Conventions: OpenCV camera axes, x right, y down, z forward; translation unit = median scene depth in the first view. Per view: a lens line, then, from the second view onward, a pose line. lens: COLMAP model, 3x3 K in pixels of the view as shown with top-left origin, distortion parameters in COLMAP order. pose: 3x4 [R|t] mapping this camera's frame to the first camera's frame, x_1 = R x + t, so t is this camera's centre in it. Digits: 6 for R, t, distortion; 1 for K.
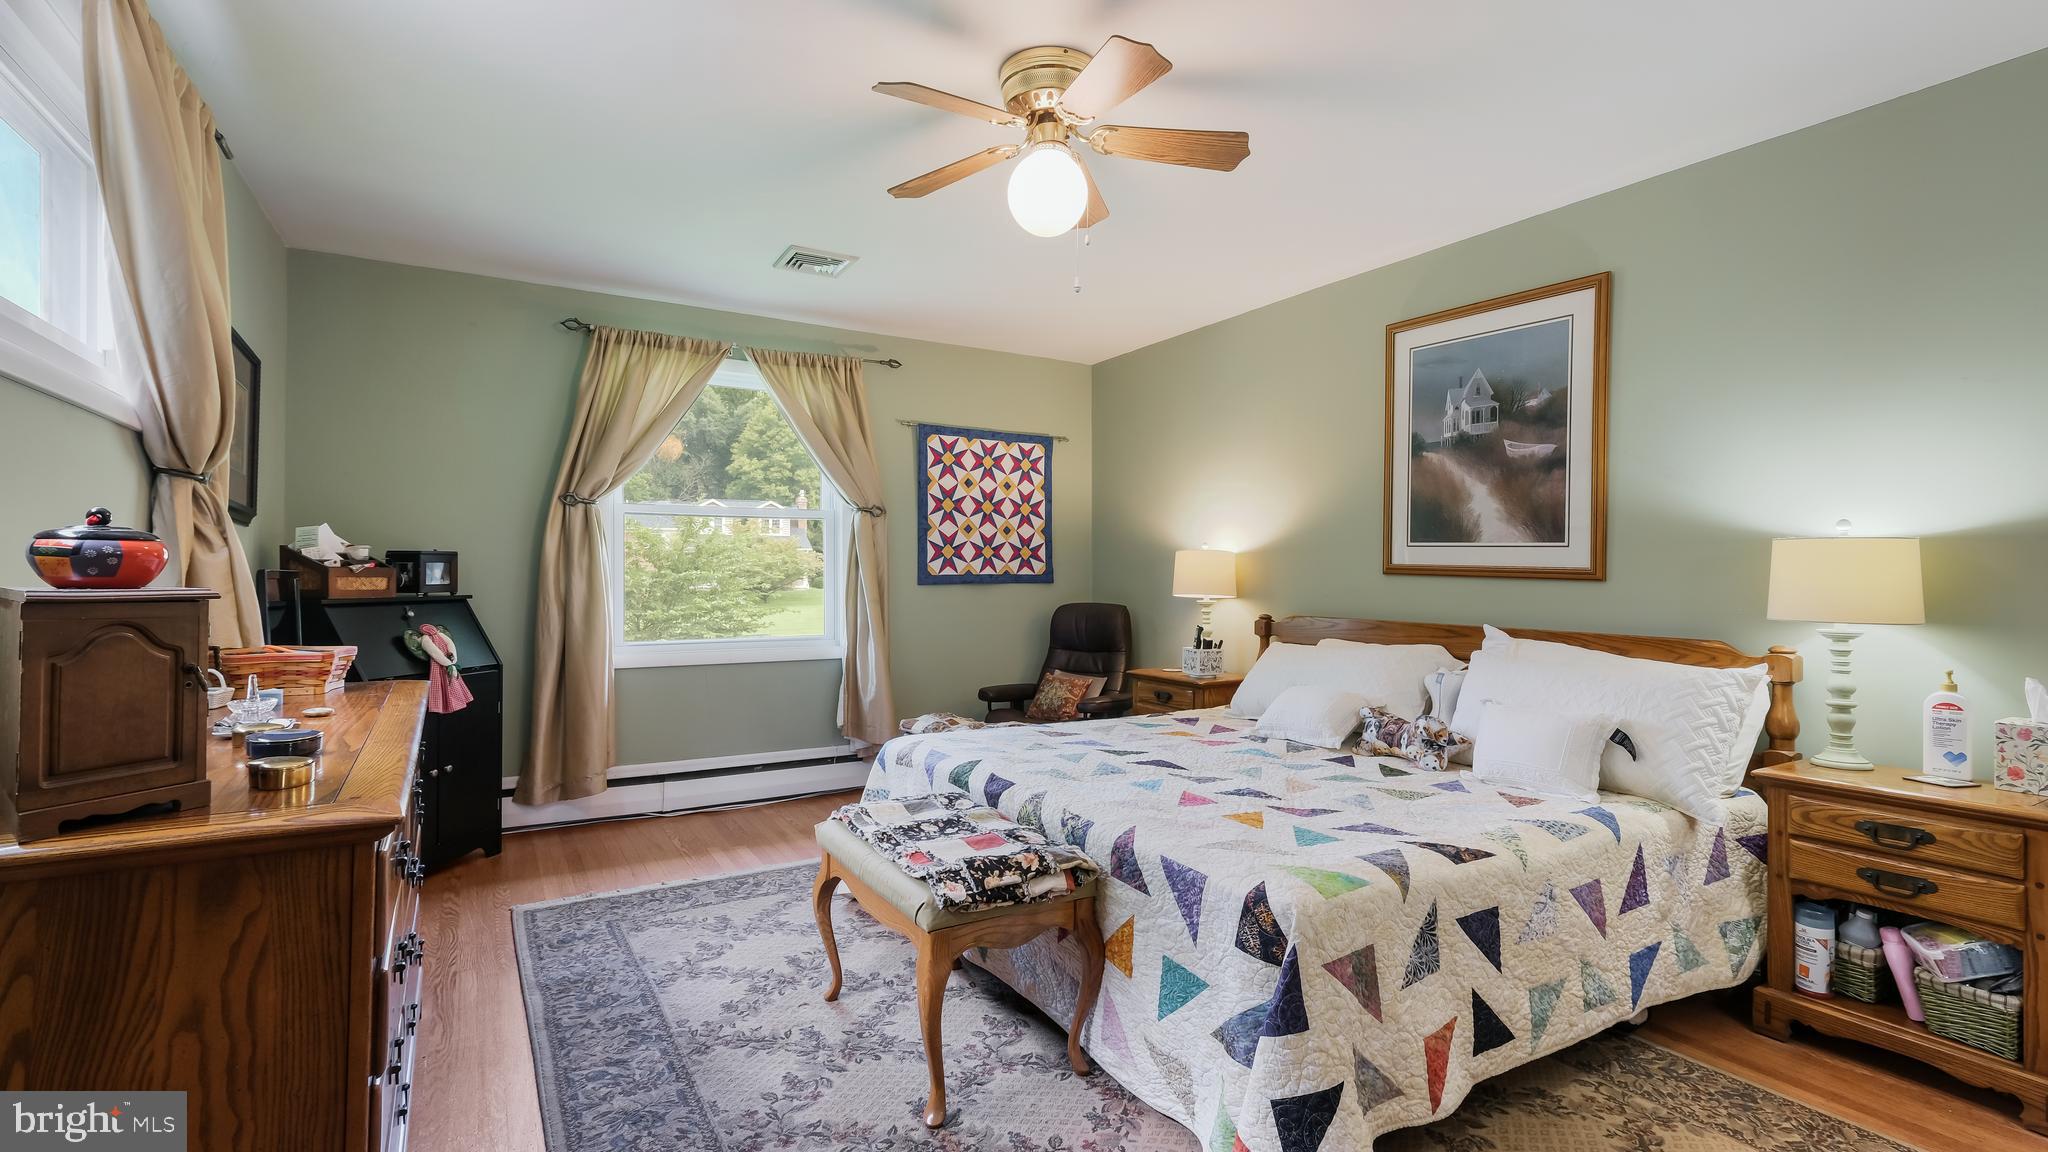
lens RADIAL K [[888.7, 0, 1049.1], [0, 888.7, 543.3], [0, 0, 1]] dist [0.002588, 0.000349]
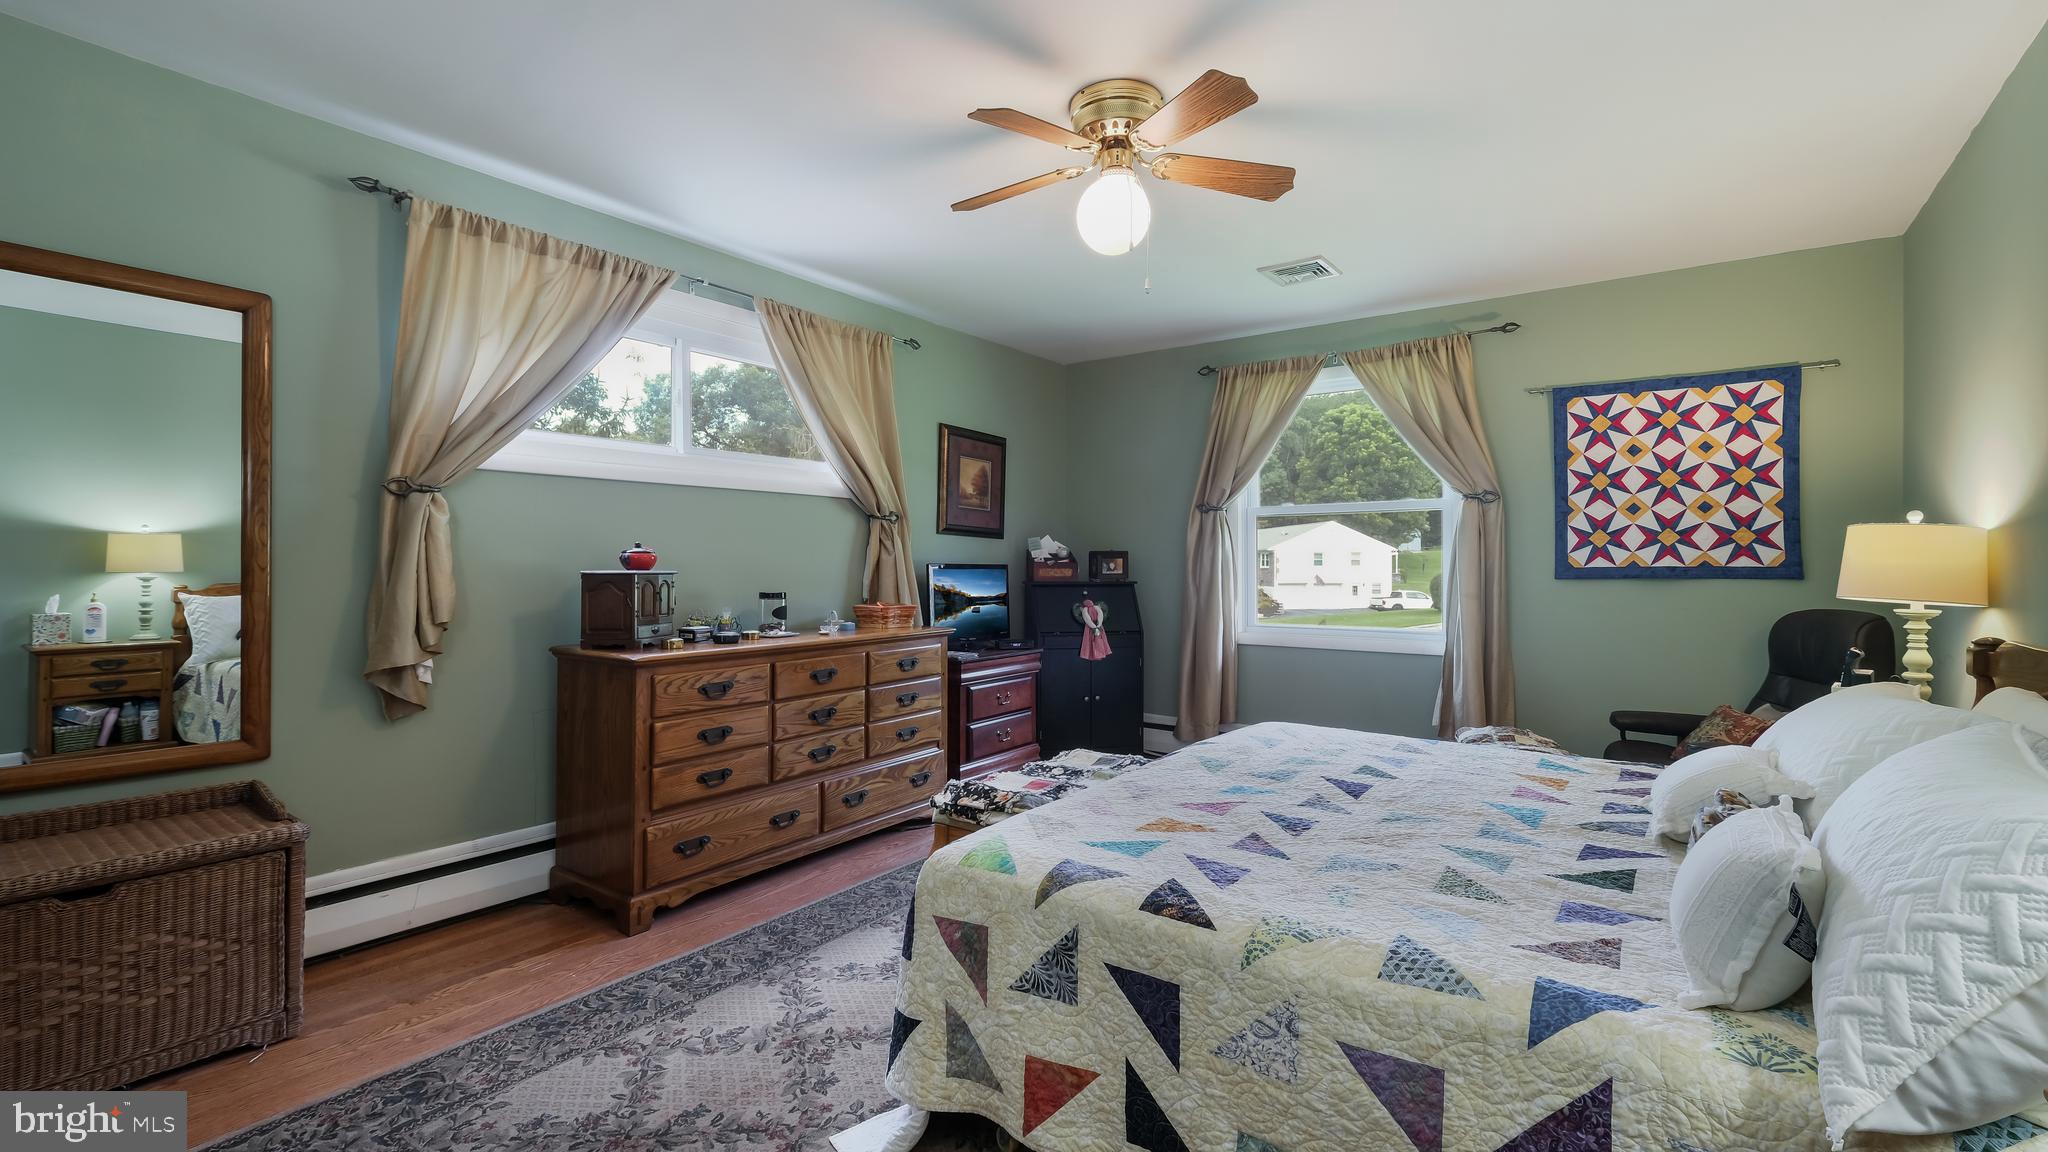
lens RADIAL K [[888.7, 0, 1049.1], [0, 888.7, 543.3], [0, 0, 1]] dist [0.002588, 0.000349]
pose [[0.421990, -0.025951, -0.906229, 0.408447], [0.030334, 0.999435, -0.014495, 0.010167], [0.906093, -0.021373, 0.422539, 0.201216]]
